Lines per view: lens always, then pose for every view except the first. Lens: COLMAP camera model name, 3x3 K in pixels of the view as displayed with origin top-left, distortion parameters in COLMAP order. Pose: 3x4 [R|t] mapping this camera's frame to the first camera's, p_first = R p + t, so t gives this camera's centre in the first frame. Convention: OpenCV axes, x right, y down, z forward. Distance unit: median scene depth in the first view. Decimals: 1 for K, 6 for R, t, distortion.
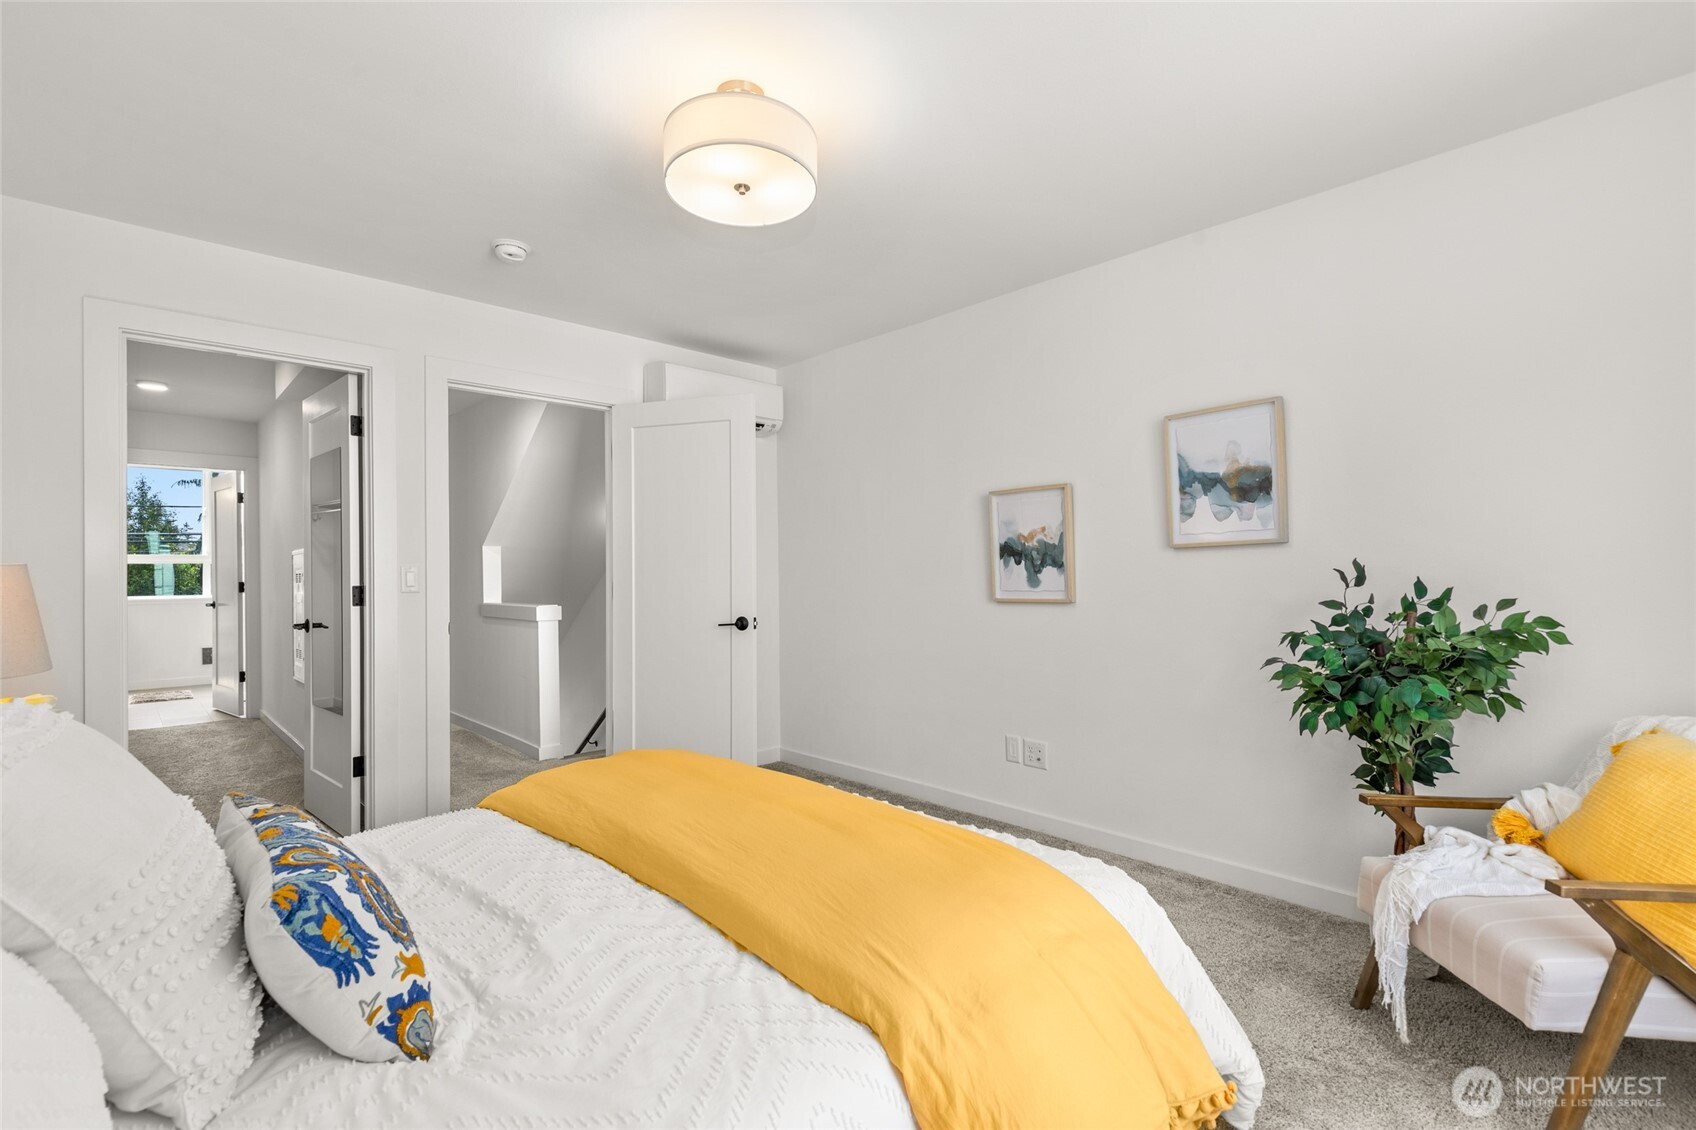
lens RADIAL K [[764.3, 0, 843.2], [0, 764.3, 566.7], [0, 0, 1]] dist [0.005373, 0.000083]
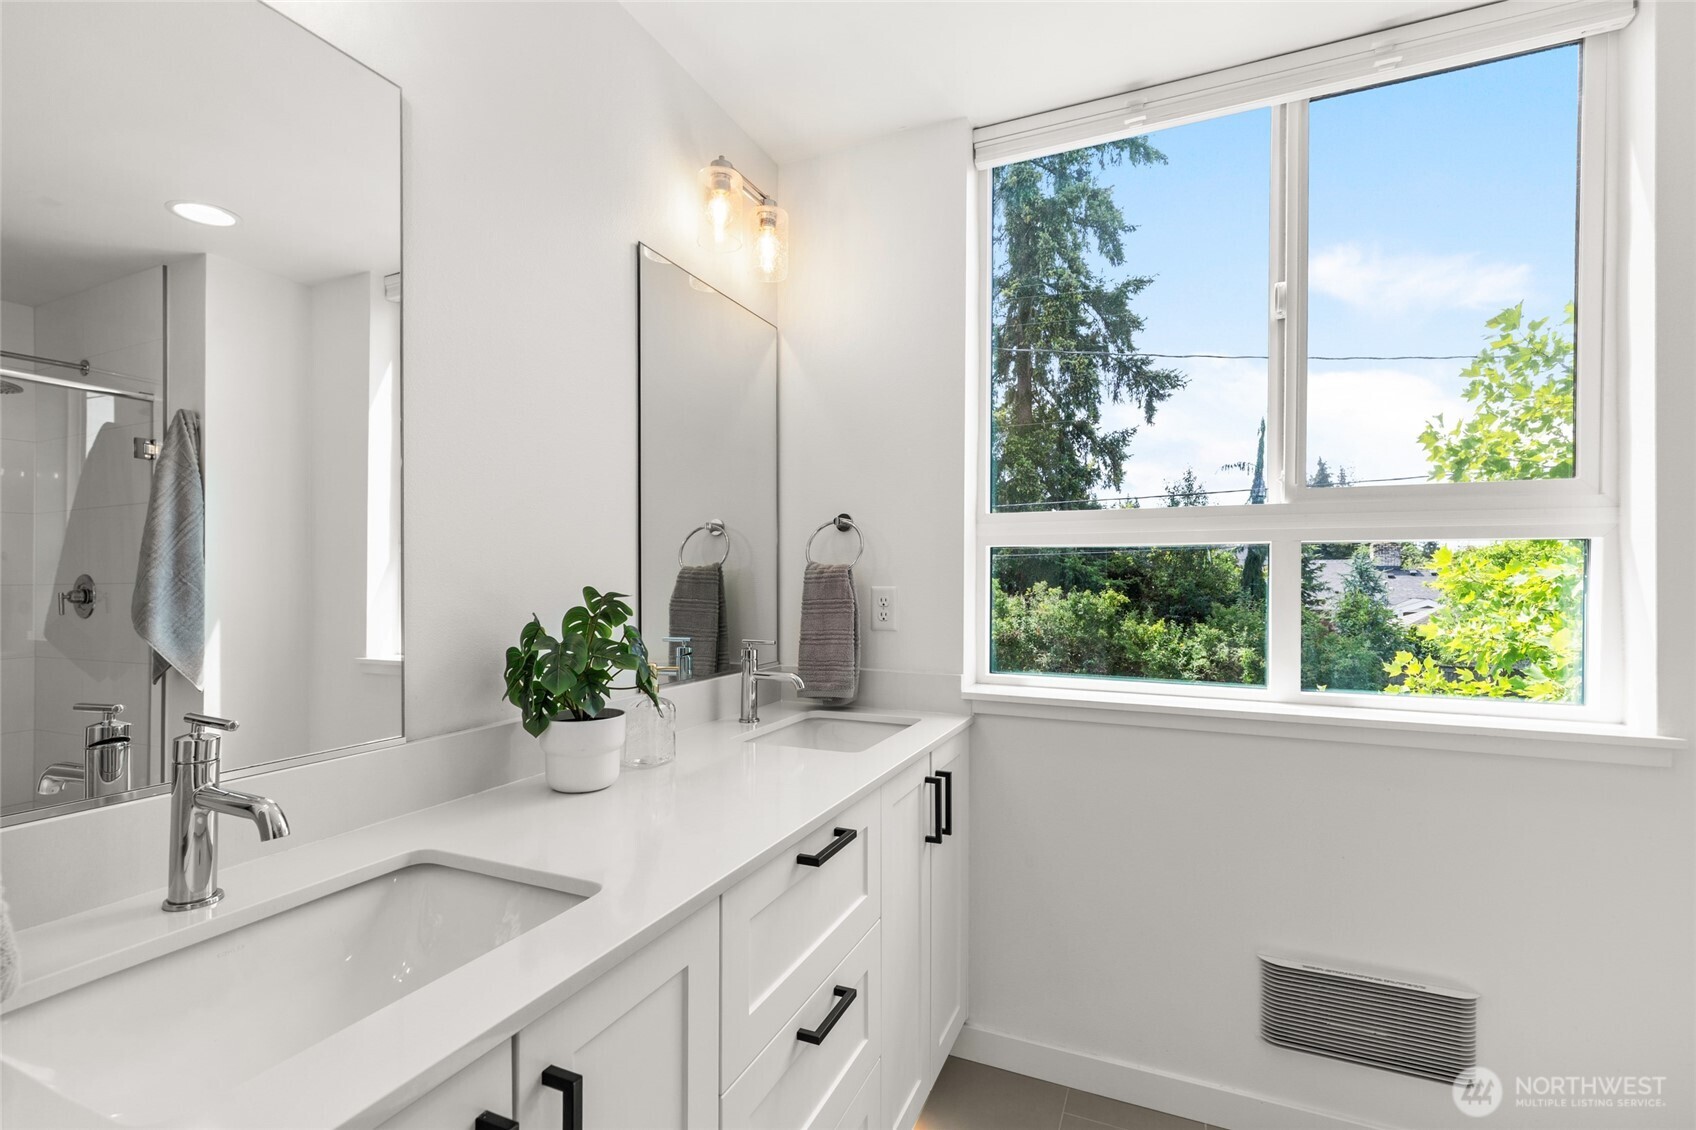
lens RADIAL K [[764.3, 0, 843.2], [0, 764.3, 566.7], [0, 0, 1]] dist [0.005373, 0.000083]
pose [[0.383296, 0.005536, -0.923609, -0.238584], [-0.005522, 0.999978, 0.003702, -0.000404], [0.923609, 0.003681, 0.383318, 0.282127]]
